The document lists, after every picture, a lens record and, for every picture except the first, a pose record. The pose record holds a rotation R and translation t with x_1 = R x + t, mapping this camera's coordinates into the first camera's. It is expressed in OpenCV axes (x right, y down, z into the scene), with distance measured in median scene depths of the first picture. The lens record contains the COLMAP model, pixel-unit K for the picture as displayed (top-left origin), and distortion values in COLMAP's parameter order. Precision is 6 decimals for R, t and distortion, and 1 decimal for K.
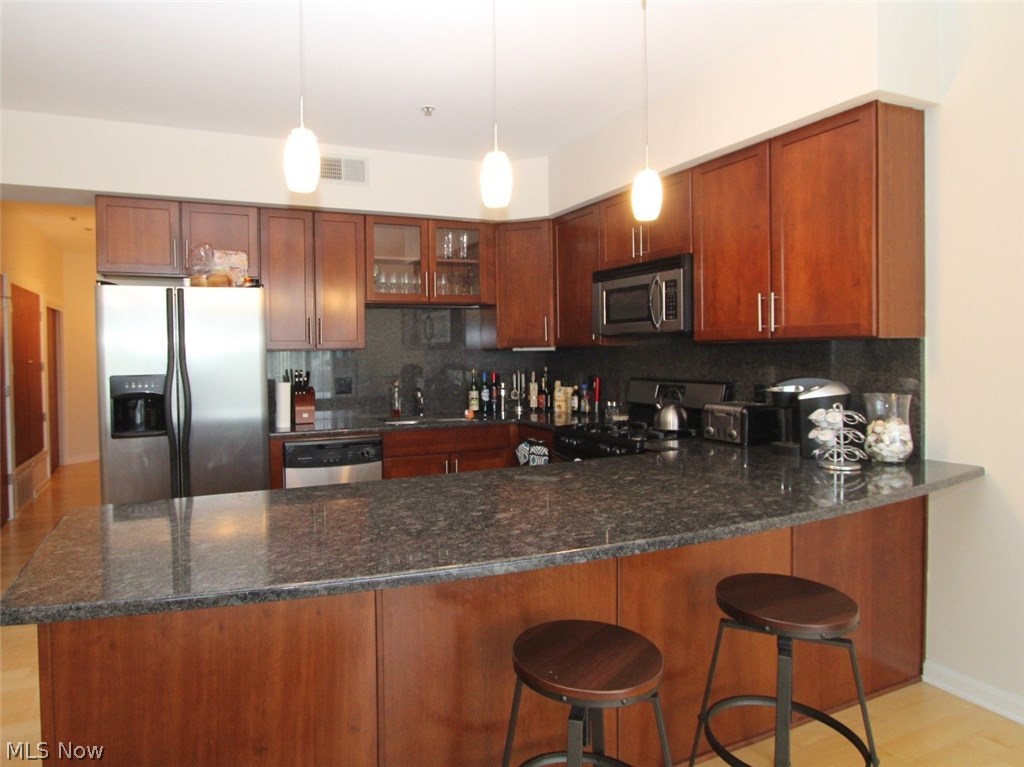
lens RADIAL K [[621.6, 0, 511.2], [0, 621.6, 352.1], [0, 0, 1]] dist [-0.006608, -0.001539]
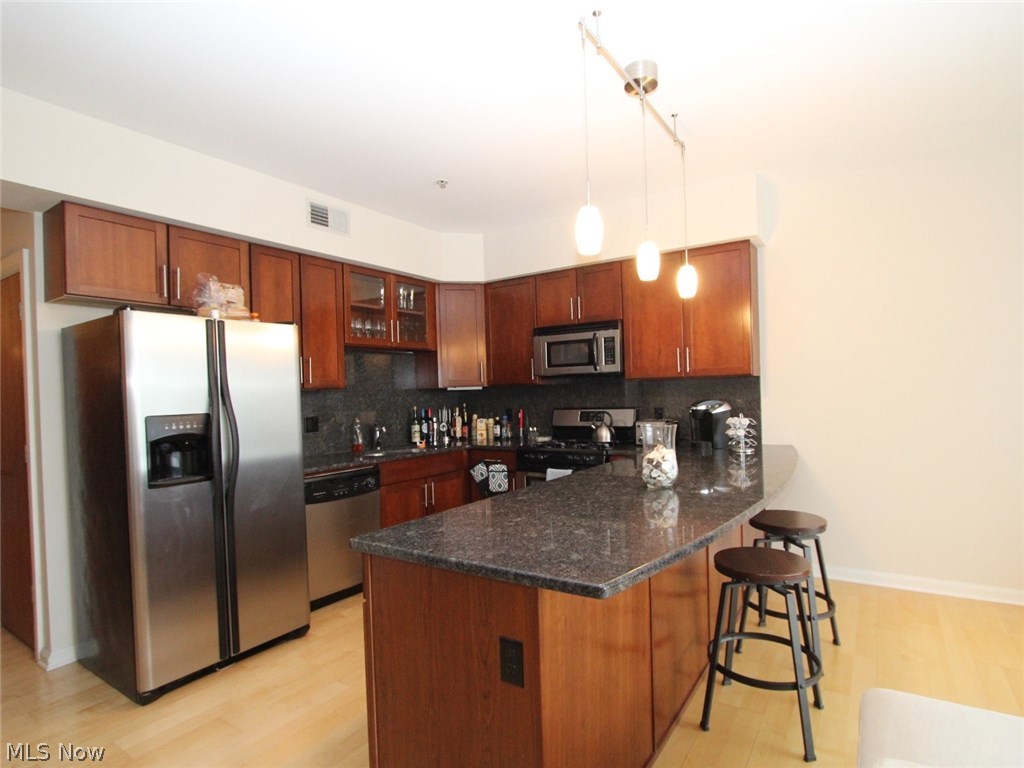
lens RADIAL K [[541.0, 0, 512.0], [0, 541.0, 384.0], [0, 0, 1]] dist [0.000233, 0.000357]
pose [[0.832437, -0.000634, 0.554120, -0.533091], [0.019408, 0.999419, -0.028012, 0.020348], [-0.553780, 0.034073, 0.831965, 0.072467]]
